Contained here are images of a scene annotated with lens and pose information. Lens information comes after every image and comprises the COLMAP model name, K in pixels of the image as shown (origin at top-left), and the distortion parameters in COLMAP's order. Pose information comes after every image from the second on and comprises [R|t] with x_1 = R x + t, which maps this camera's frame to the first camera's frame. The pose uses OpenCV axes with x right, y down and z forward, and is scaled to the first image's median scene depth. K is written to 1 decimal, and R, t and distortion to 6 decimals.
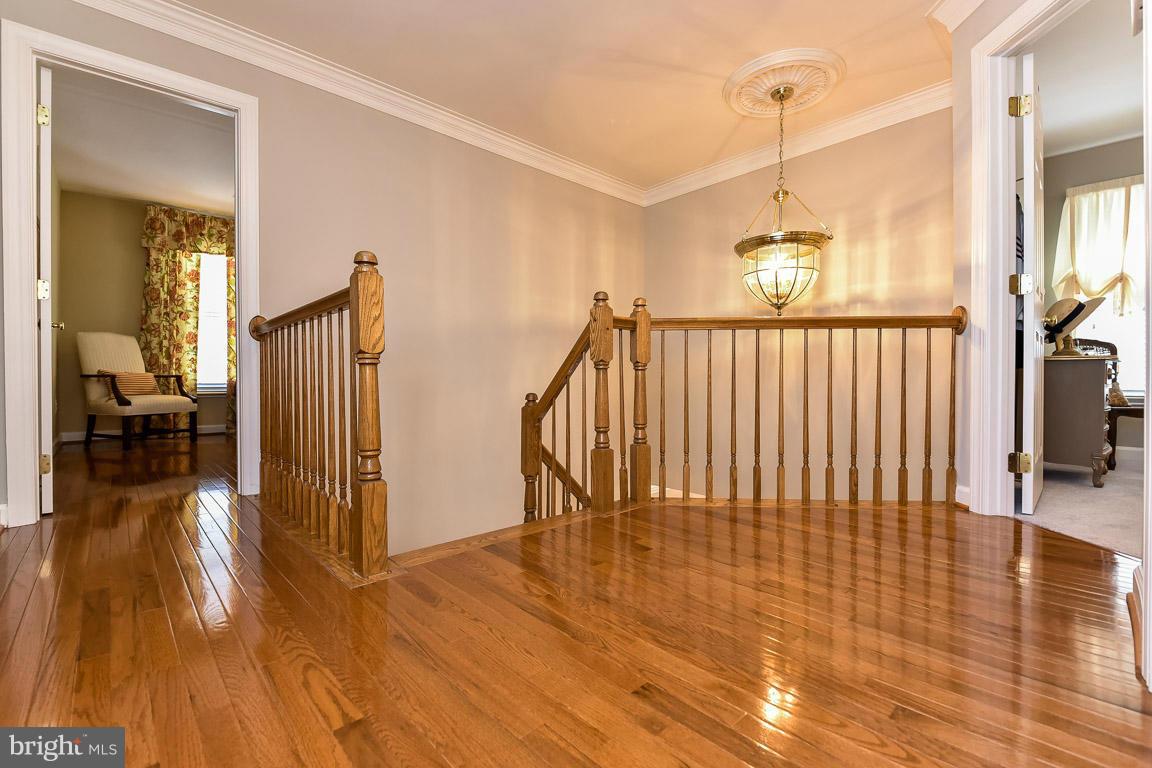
lens RADIAL K [[504.3, 0, 578.4], [0, 504.3, 384.1], [0, 0, 1]] dist [-0.002189, -0.000614]
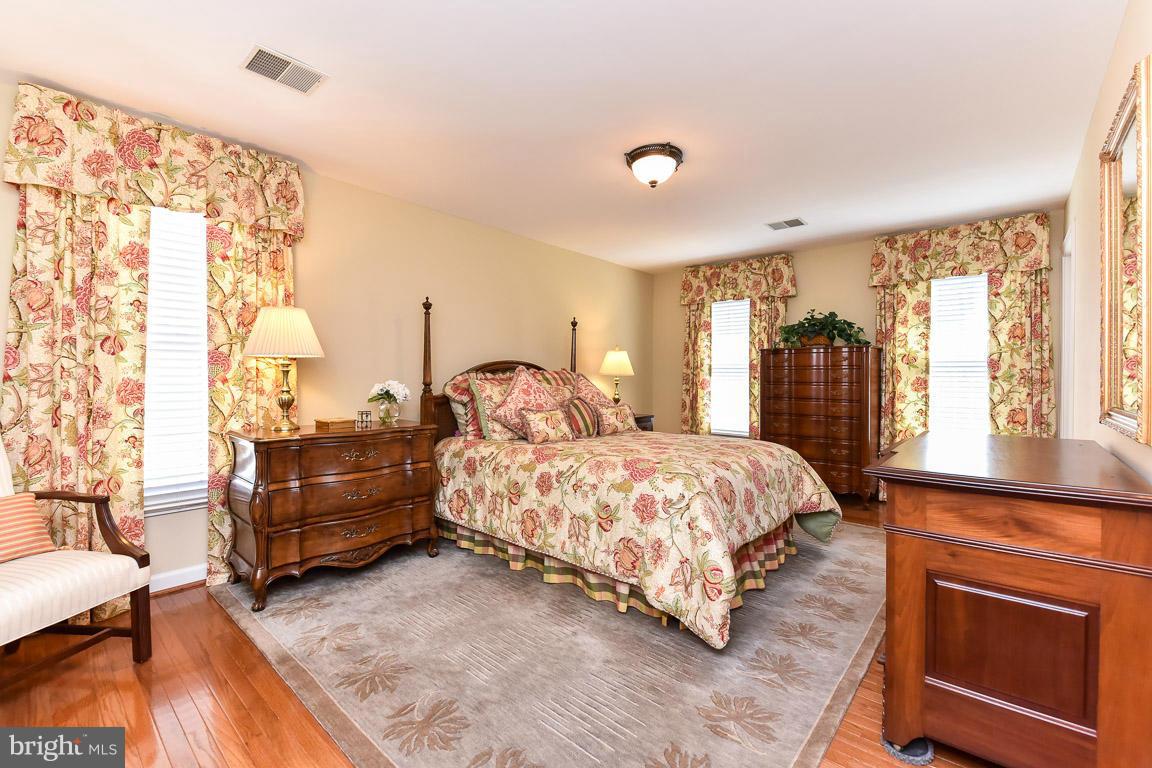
lens RADIAL K [[504.3, 0, 573.5], [0, 504.3, 380.8], [0, 0, 1]] dist [-0.002189, -0.000614]
pose [[0.994016, 0.000291, 0.109238, -0.420982], [-0.001196, 0.999965, 0.008222, -0.106621], [-0.109232, -0.008303, 0.993982, 0.505438]]
